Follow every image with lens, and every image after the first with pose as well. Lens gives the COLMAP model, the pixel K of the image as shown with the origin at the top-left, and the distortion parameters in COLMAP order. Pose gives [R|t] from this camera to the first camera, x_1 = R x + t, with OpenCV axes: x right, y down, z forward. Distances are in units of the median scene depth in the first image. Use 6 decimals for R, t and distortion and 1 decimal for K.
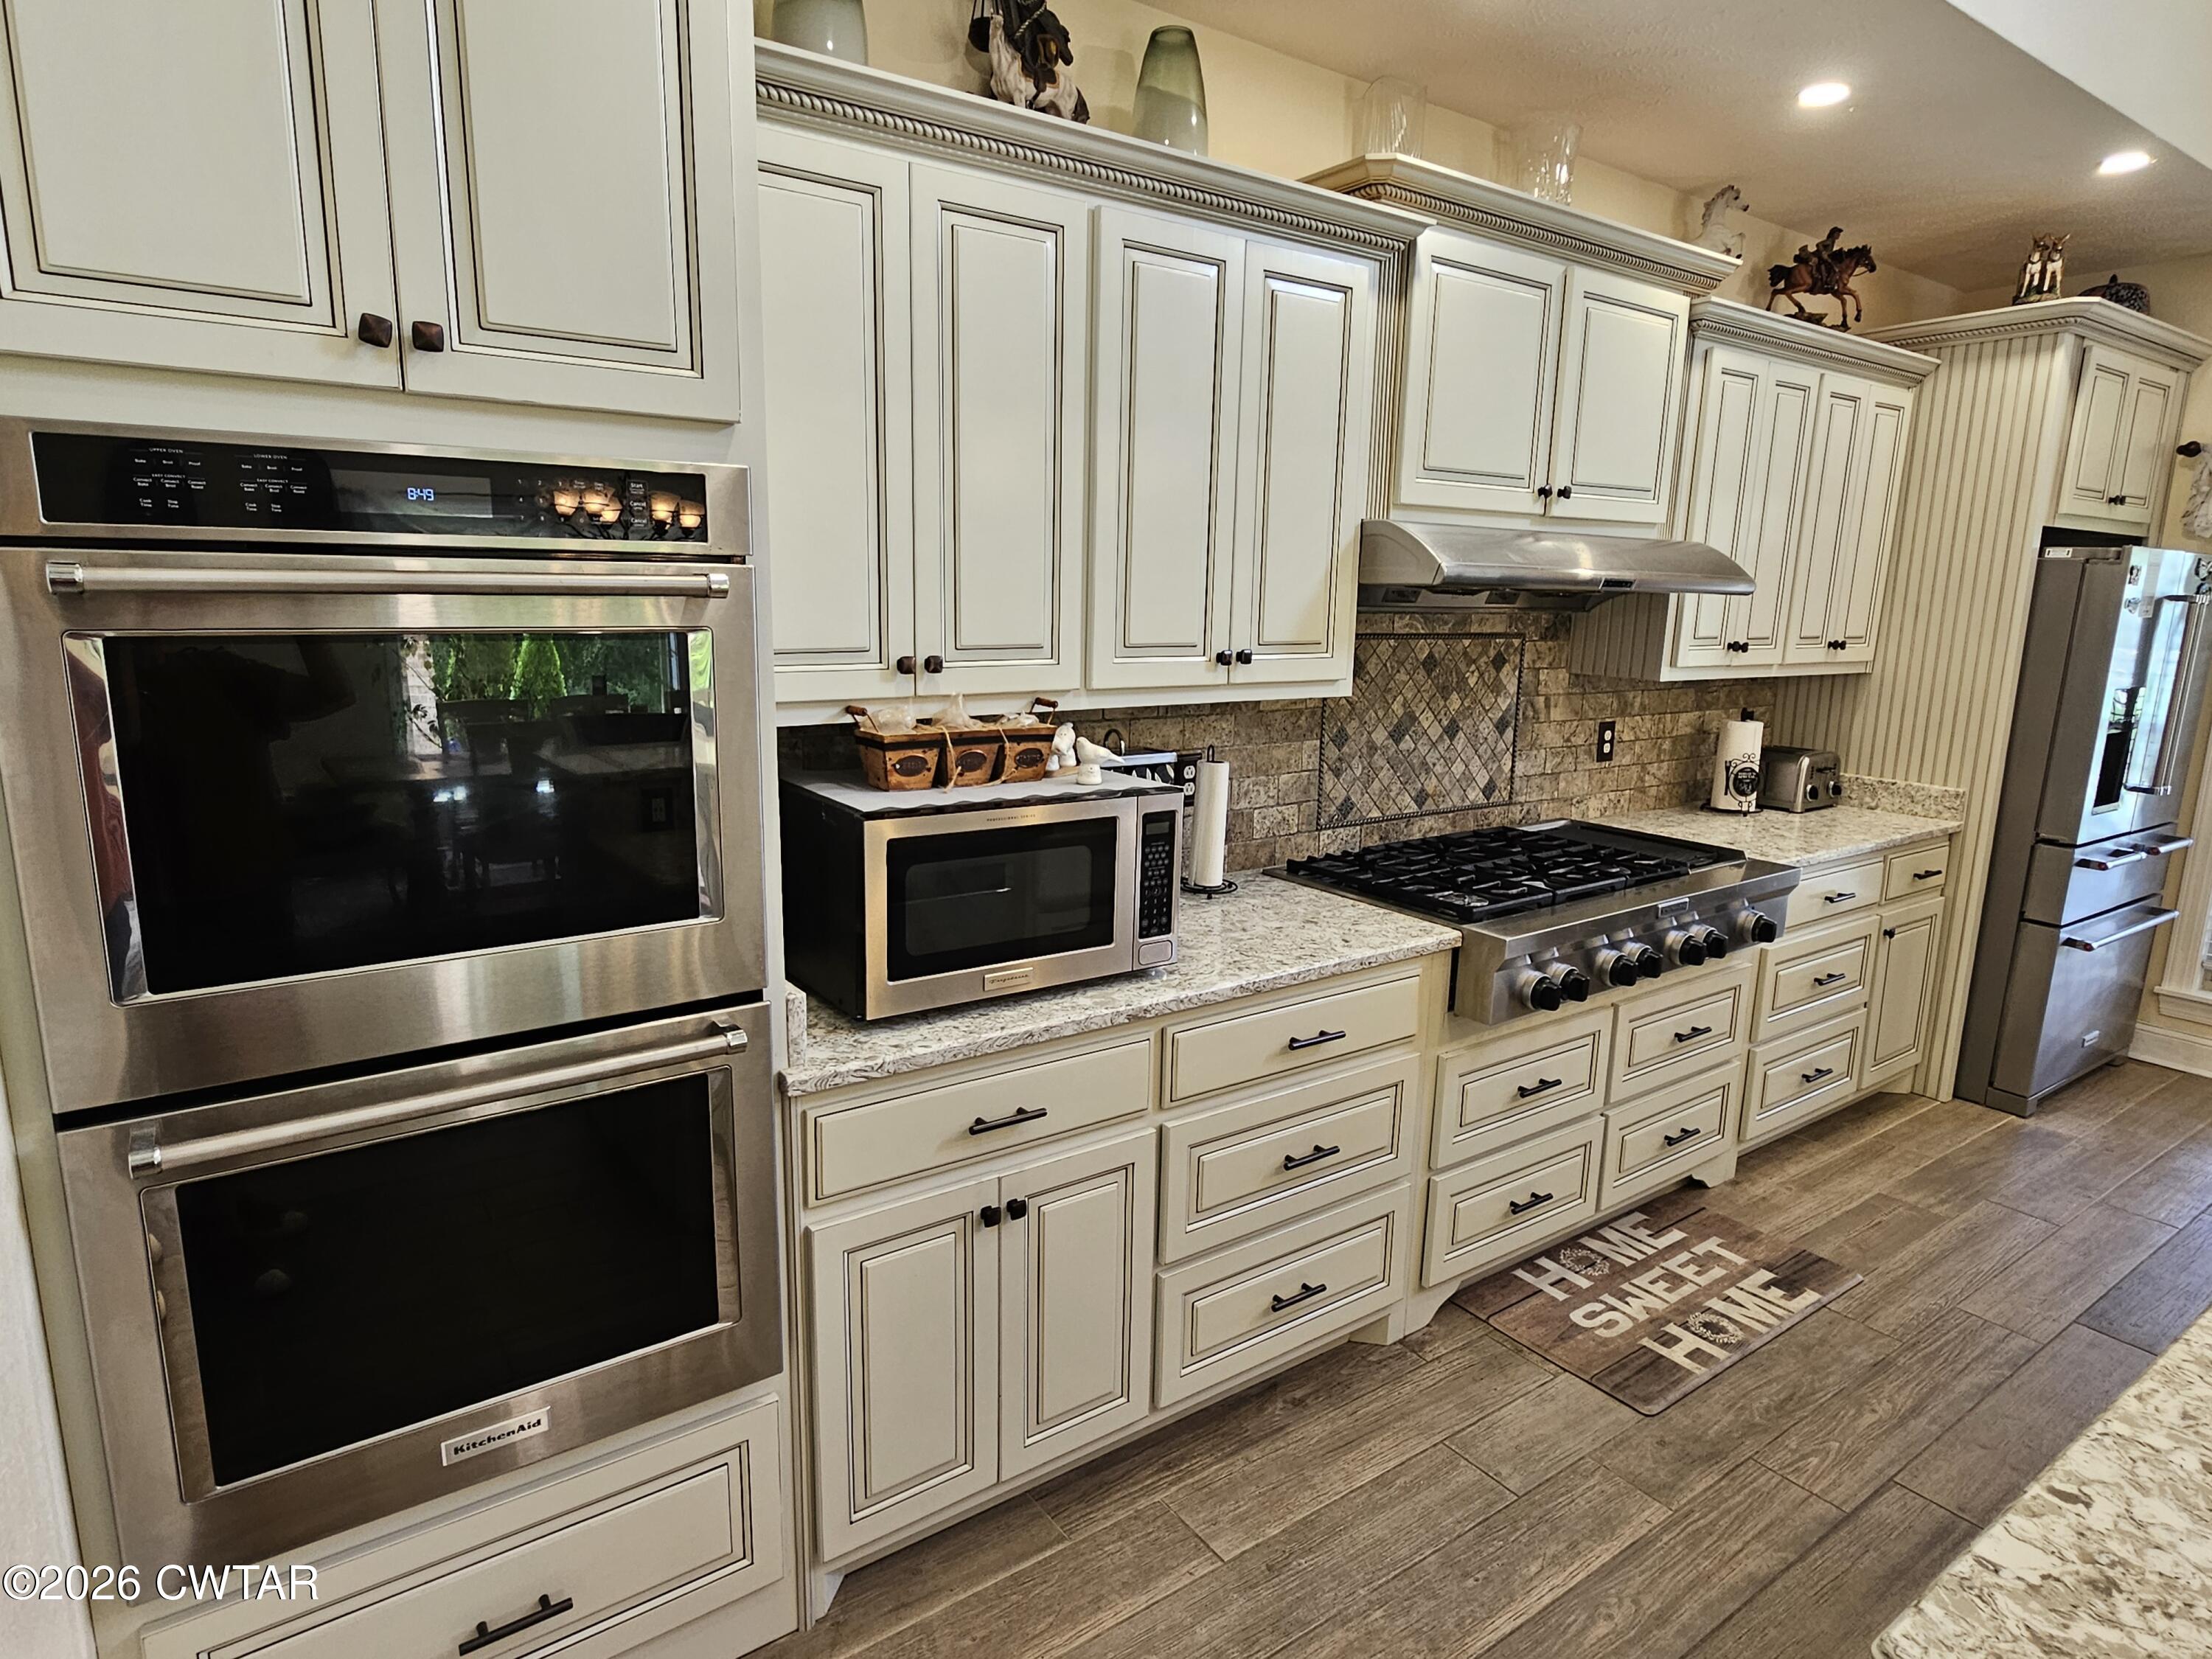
lens RADIAL K [[1253.1, 0, 1104.3], [0, 1253.1, 824.7], [0, 0, 1]] dist [0.001878, -0.001898]
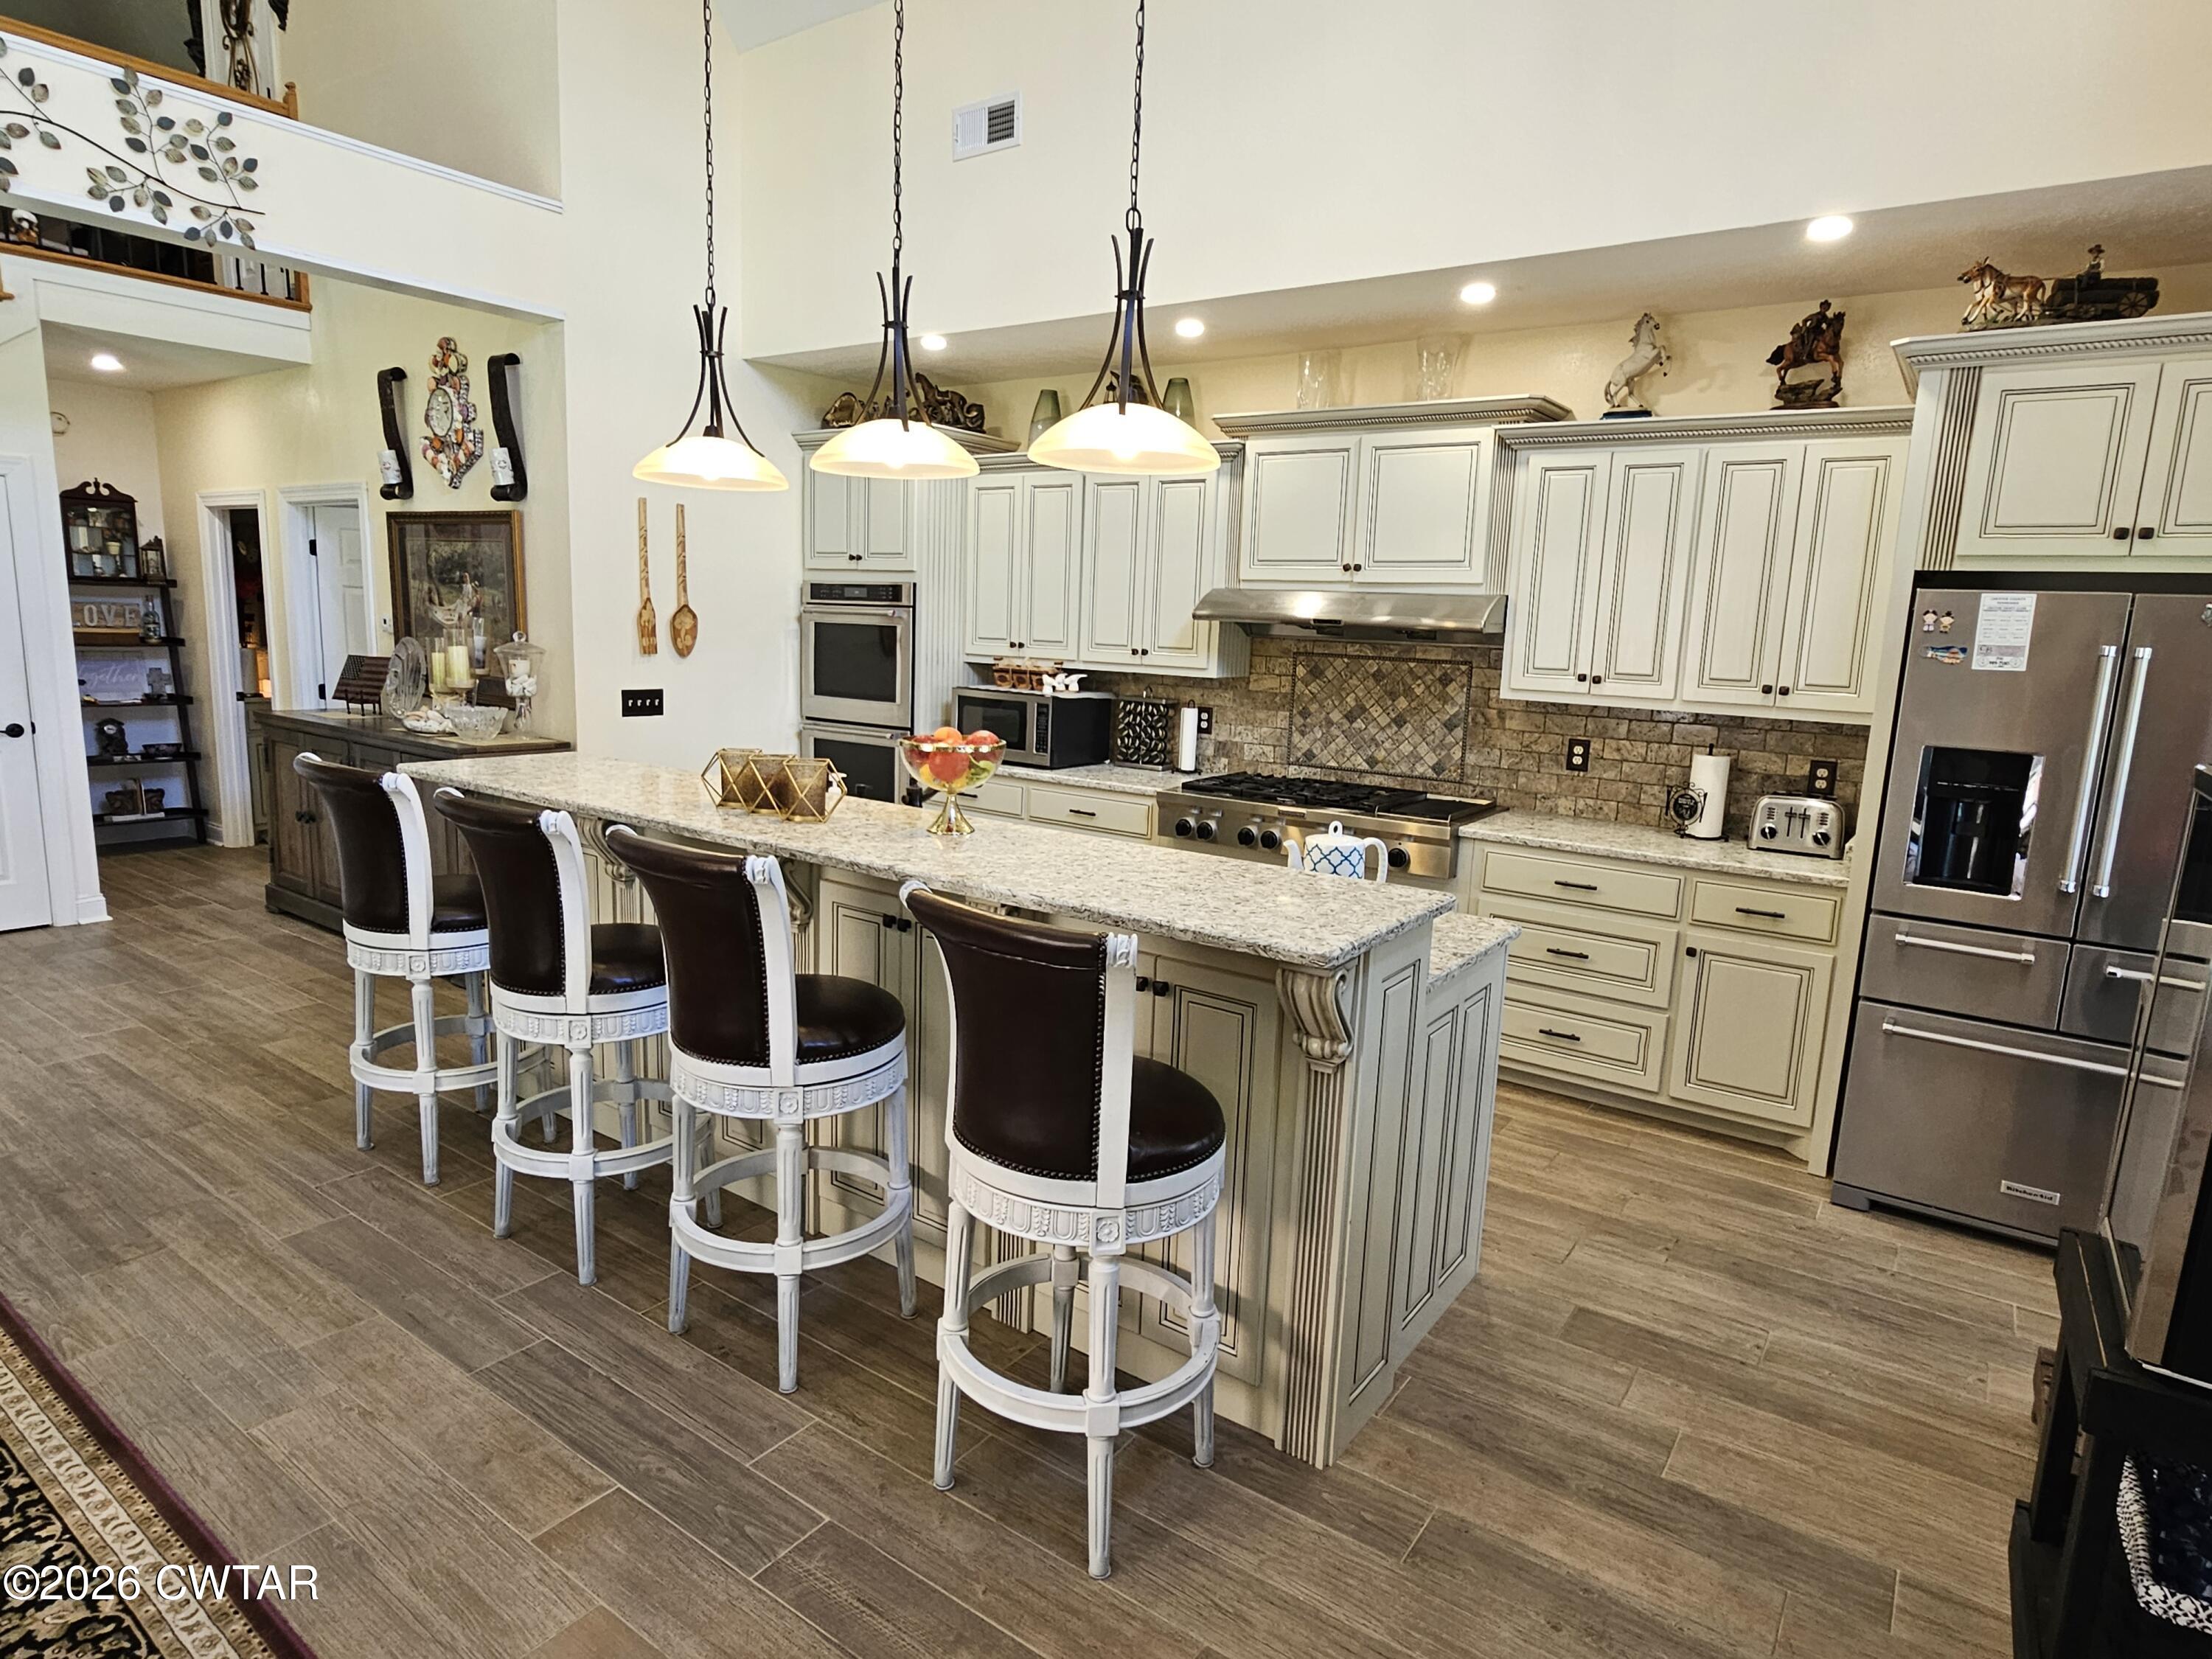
lens RADIAL K [[1253.1, 0, 1101.3], [0, 1253.1, 827.7], [0, 0, 1]] dist [0.001878, -0.001898]
pose [[0.326149, 0.151743, -0.933060, 1.955891], [-0.208521, 0.974268, 0.085557, -0.005131], [0.922033, 0.166658, 0.349399, 0.188017]]
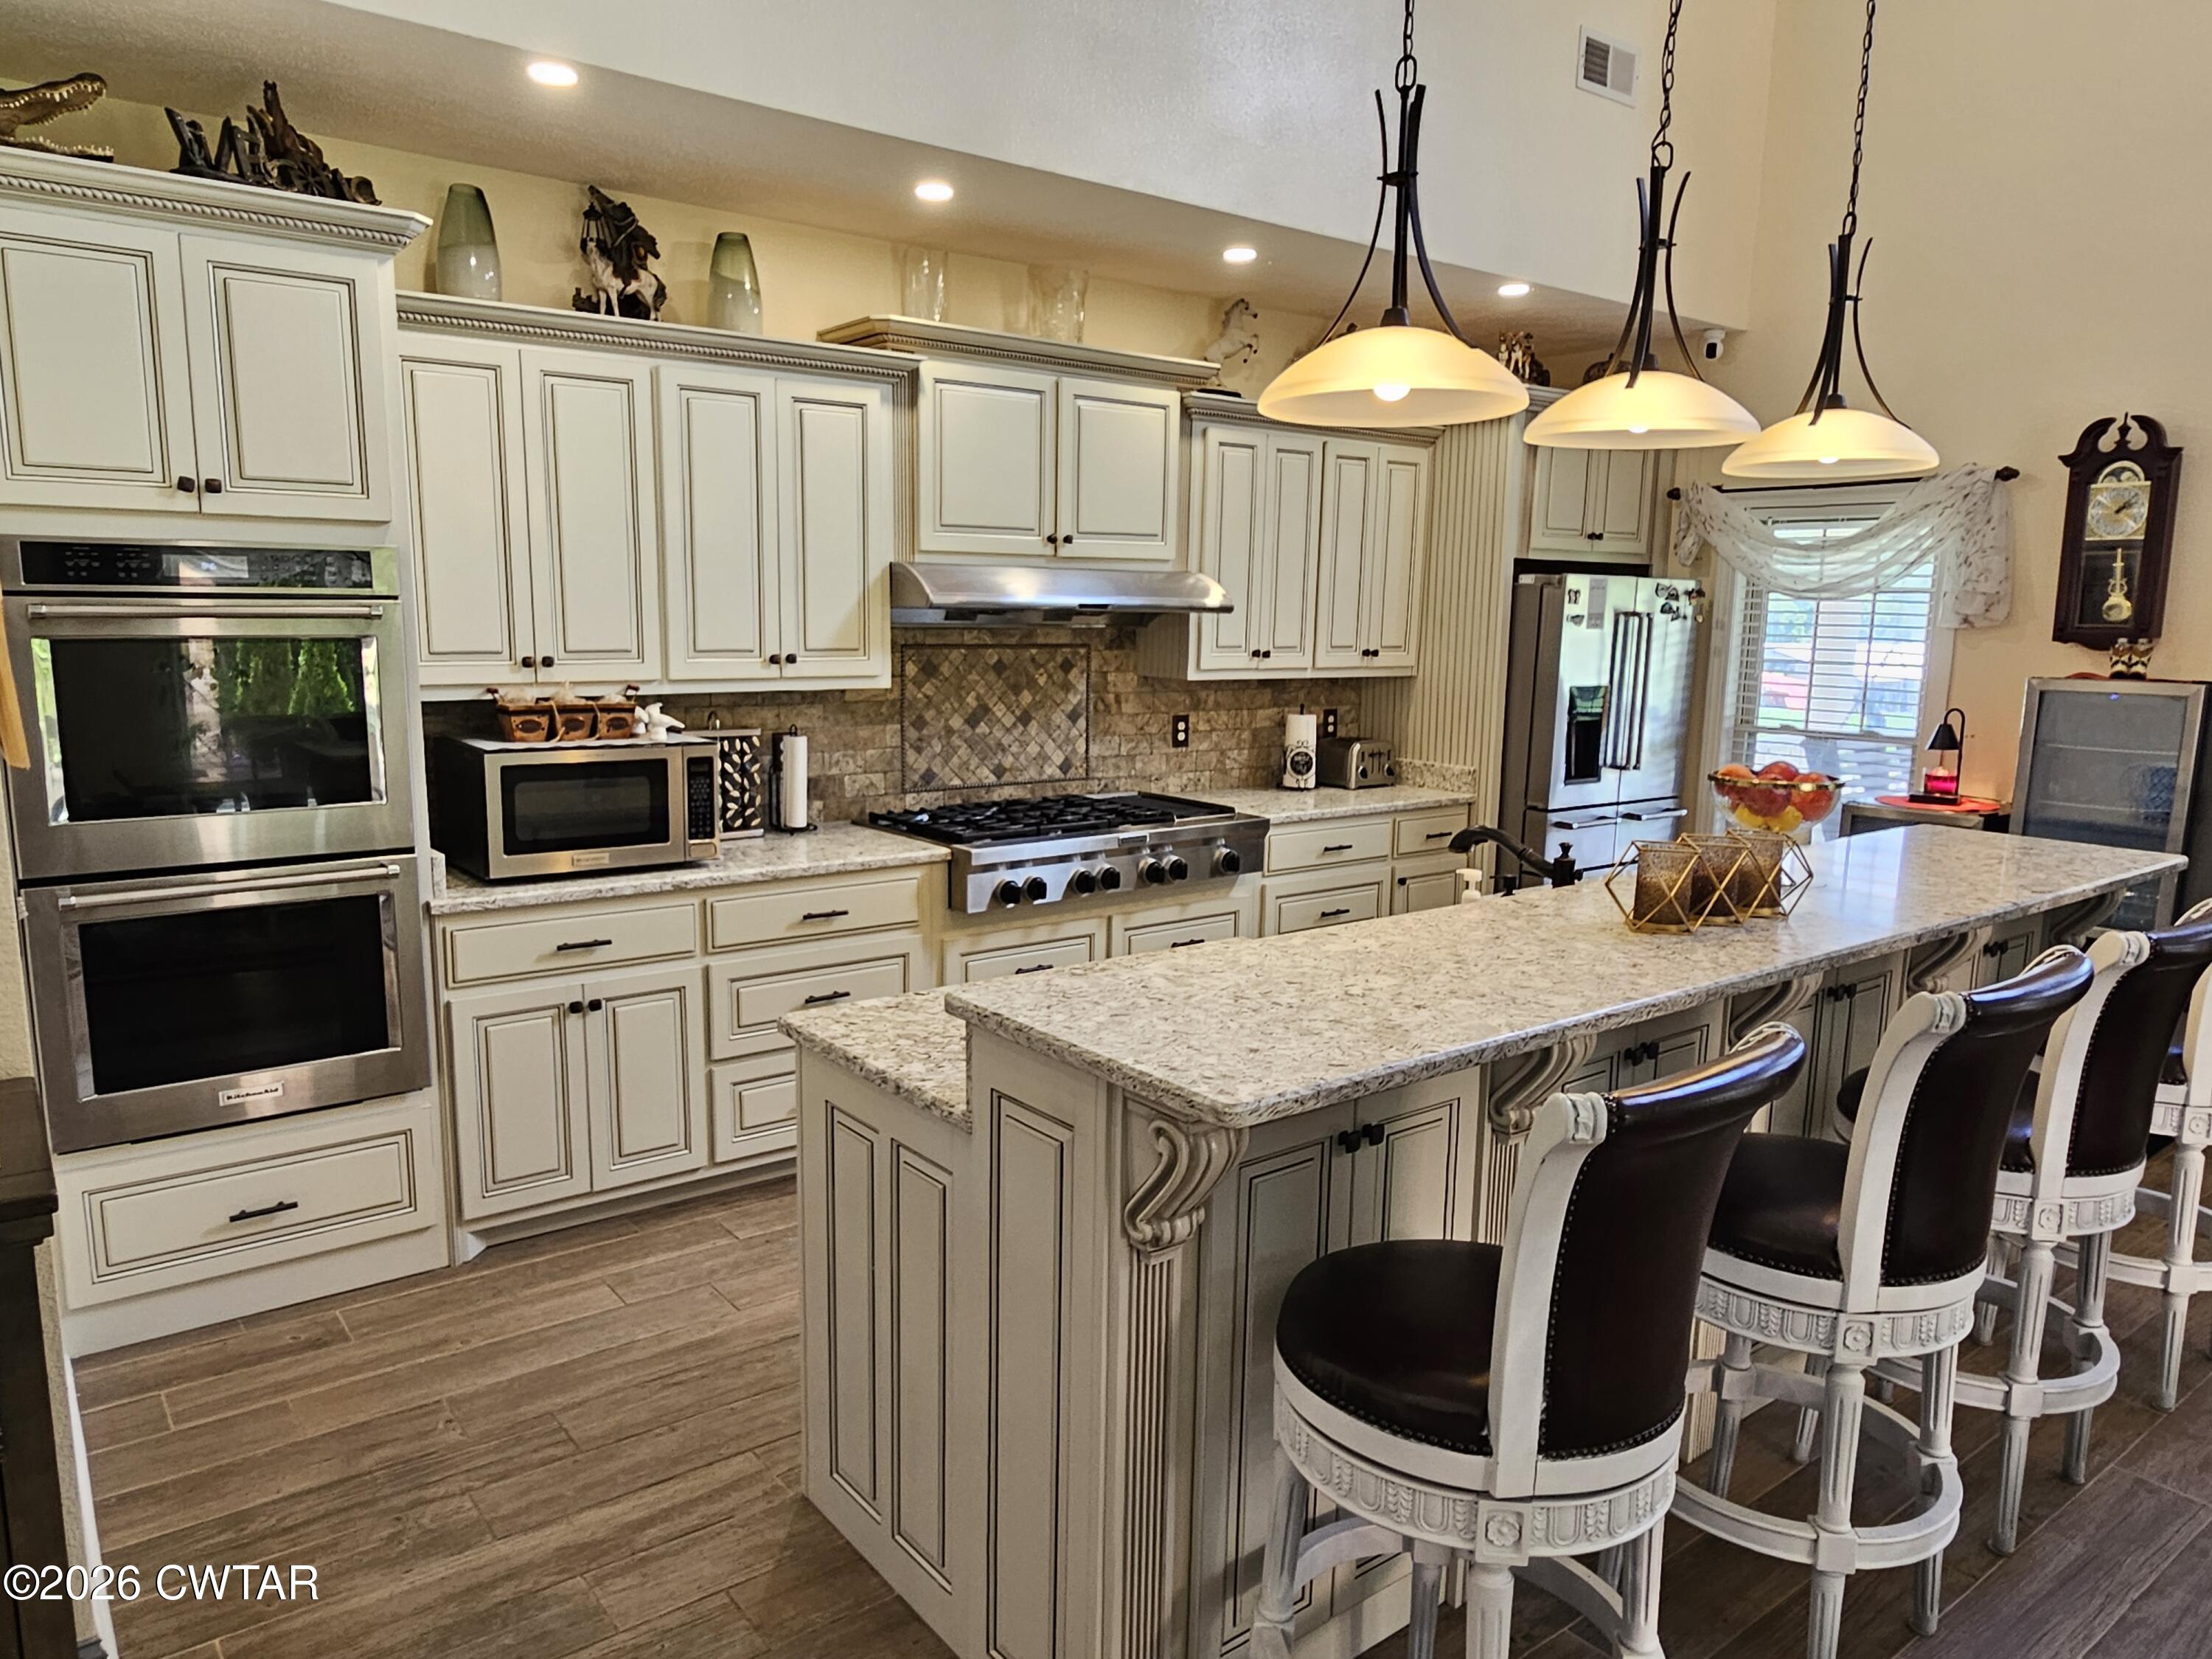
lens RADIAL K [[1483.3, 0, 1088.9], [0, 1483.3, 849.3], [0, 0, 1]] dist [-0.002030, 0.005795]
pose [[0.999140, -0.011476, 0.039851, 0.342811], [0.012448, 0.999629, -0.024218, 0.117505], [-0.039558, 0.024693, 0.998912, -0.638111]]
